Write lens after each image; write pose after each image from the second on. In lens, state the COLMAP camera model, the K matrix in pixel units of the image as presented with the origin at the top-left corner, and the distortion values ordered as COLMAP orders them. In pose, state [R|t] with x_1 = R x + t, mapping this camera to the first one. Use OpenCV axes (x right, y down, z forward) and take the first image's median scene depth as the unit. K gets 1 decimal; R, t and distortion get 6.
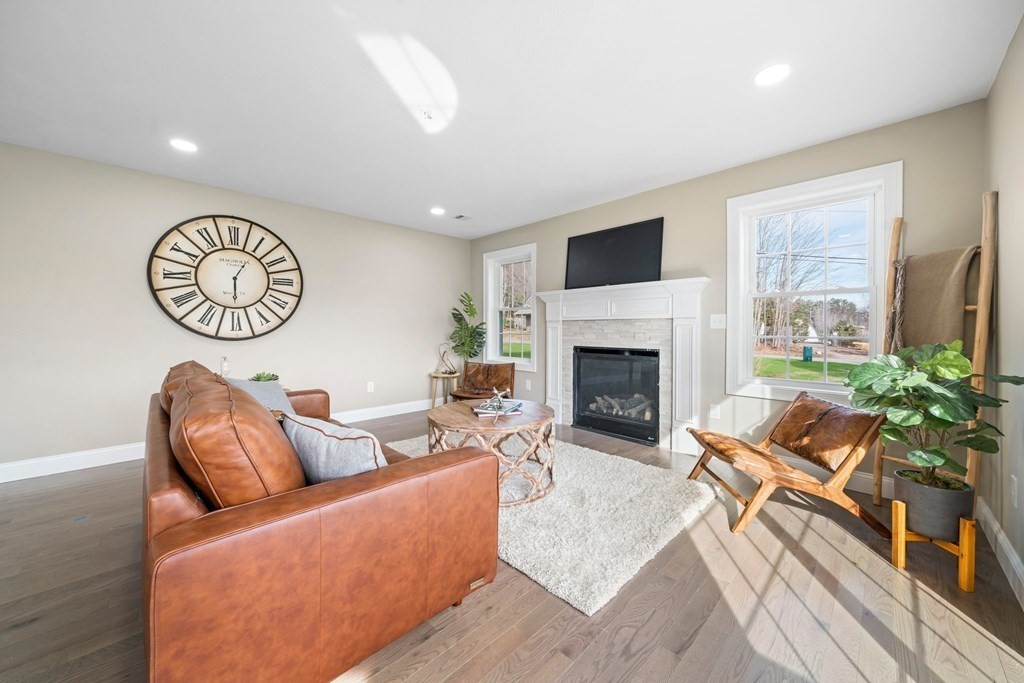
lens RADIAL K [[368.2, 0, 511.5], [0, 368.2, 336.5], [0, 0, 1]] dist [-0.011738, 0.000011]
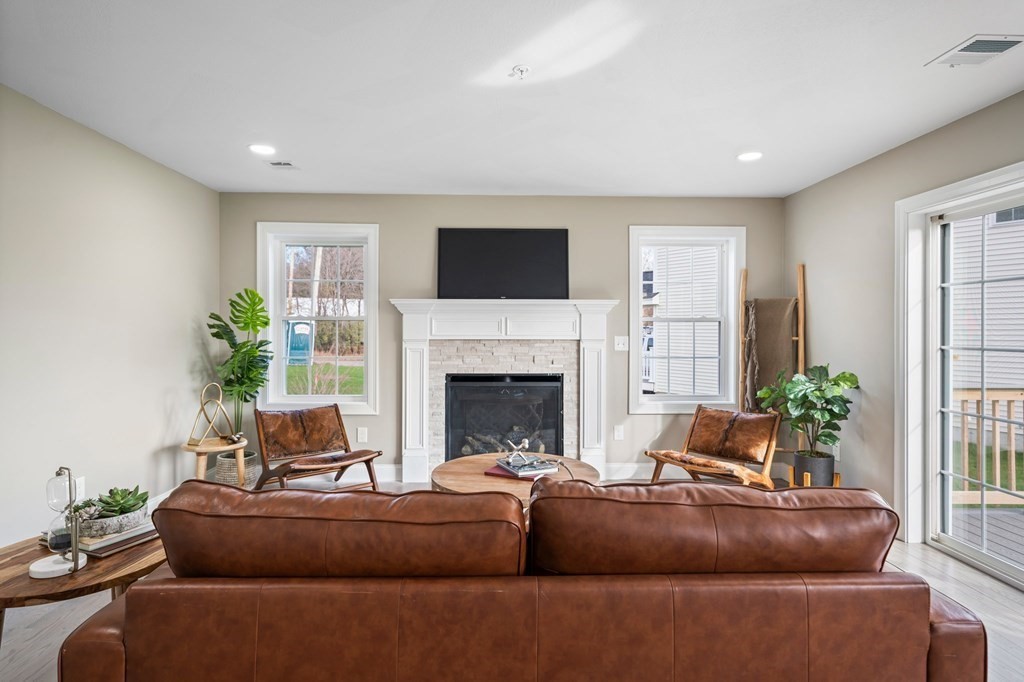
lens RADIAL K [[531.0, 0, 512.0], [0, 531.0, 341.0], [0, 0, 1]] dist [0.003018, 0.000168]
pose [[0.673680, -0.013290, 0.738903, -0.600612], [0.013641, 0.999892, 0.005547, -0.050106], [-0.738897, 0.006343, 0.673788, 0.189867]]
